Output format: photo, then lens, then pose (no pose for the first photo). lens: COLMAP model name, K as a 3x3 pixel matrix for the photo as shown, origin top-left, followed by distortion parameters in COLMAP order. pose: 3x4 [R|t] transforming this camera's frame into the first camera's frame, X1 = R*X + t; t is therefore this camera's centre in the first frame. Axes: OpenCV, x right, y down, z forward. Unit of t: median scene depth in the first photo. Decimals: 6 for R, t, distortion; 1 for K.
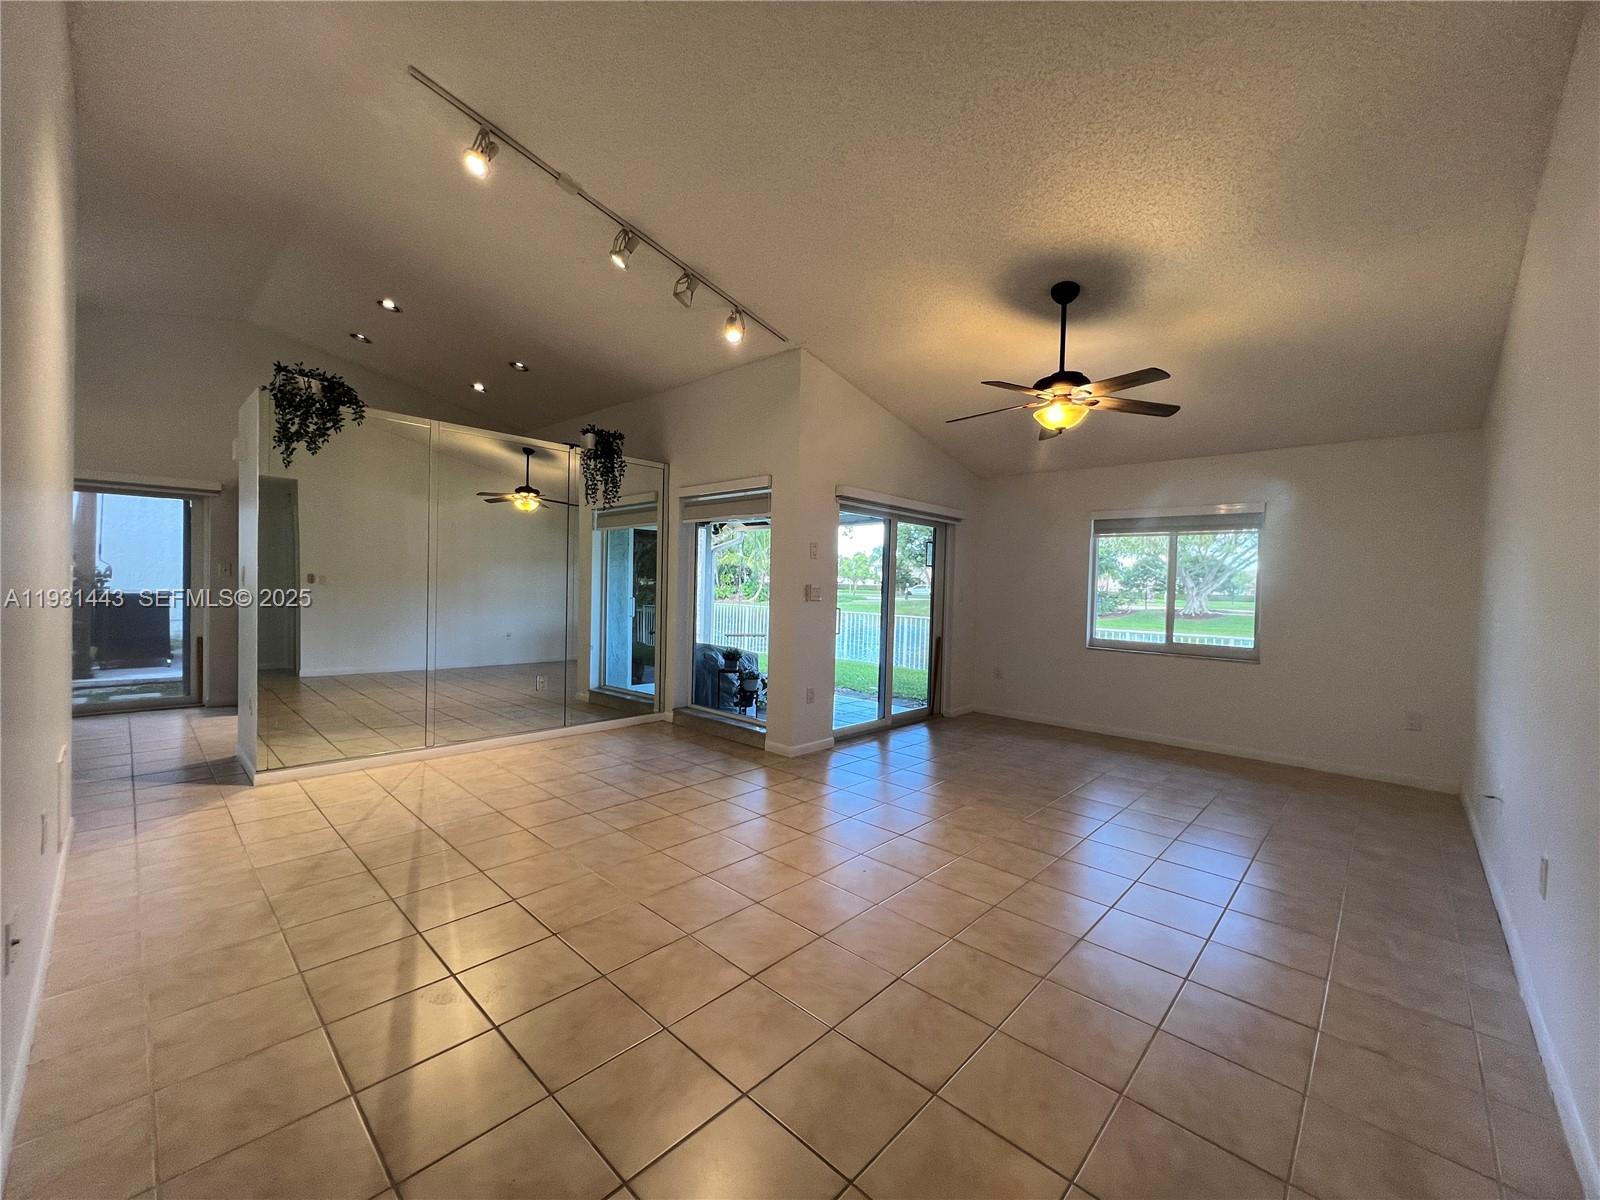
lens RADIAL K [[642.1, 0, 789.7], [0, 642.1, 598.9], [0, 0, 1]] dist [-0.000125, 0.000568]
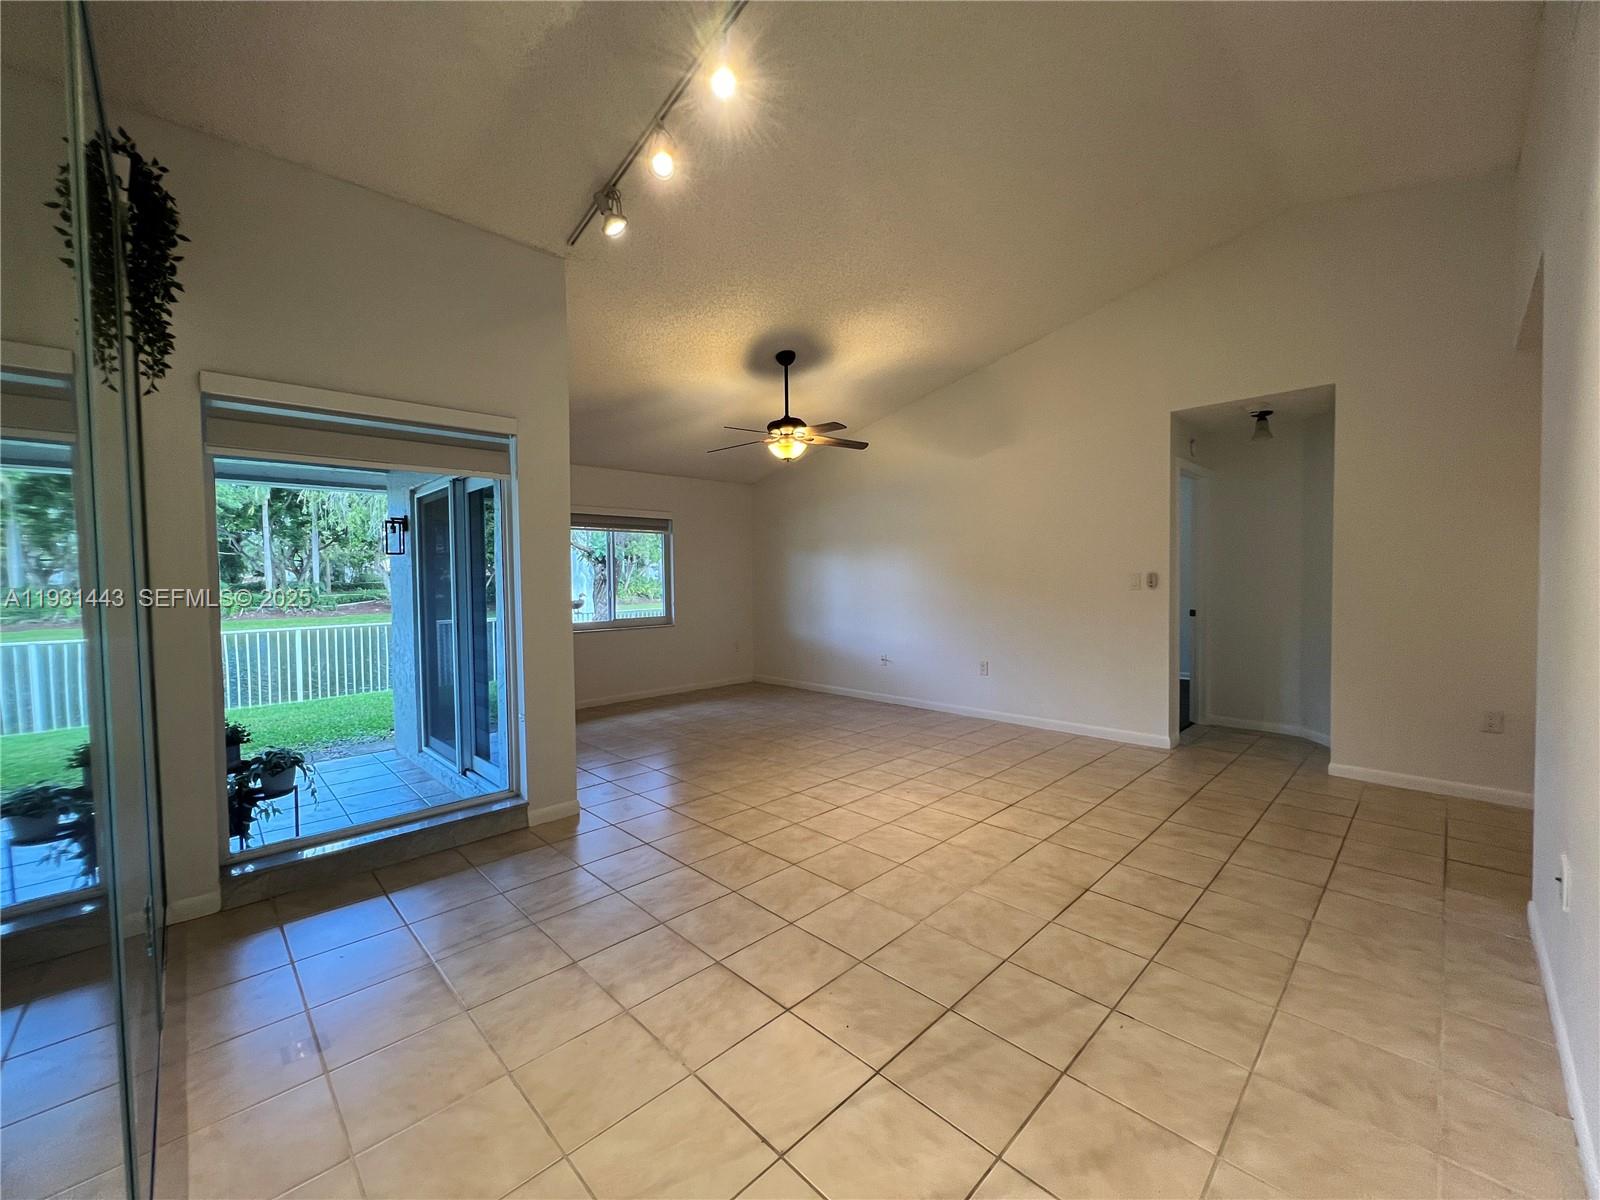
lens RADIAL K [[642.1, 0, 804.4], [0, 642.1, 603.9], [0, 0, 1]] dist [-0.000125, 0.000568]
pose [[0.025578, -0.068727, 0.997308, -1.077837], [0.035269, 0.997075, 0.067806, -0.056219], [-0.999050, 0.033440, 0.027927, 1.059096]]
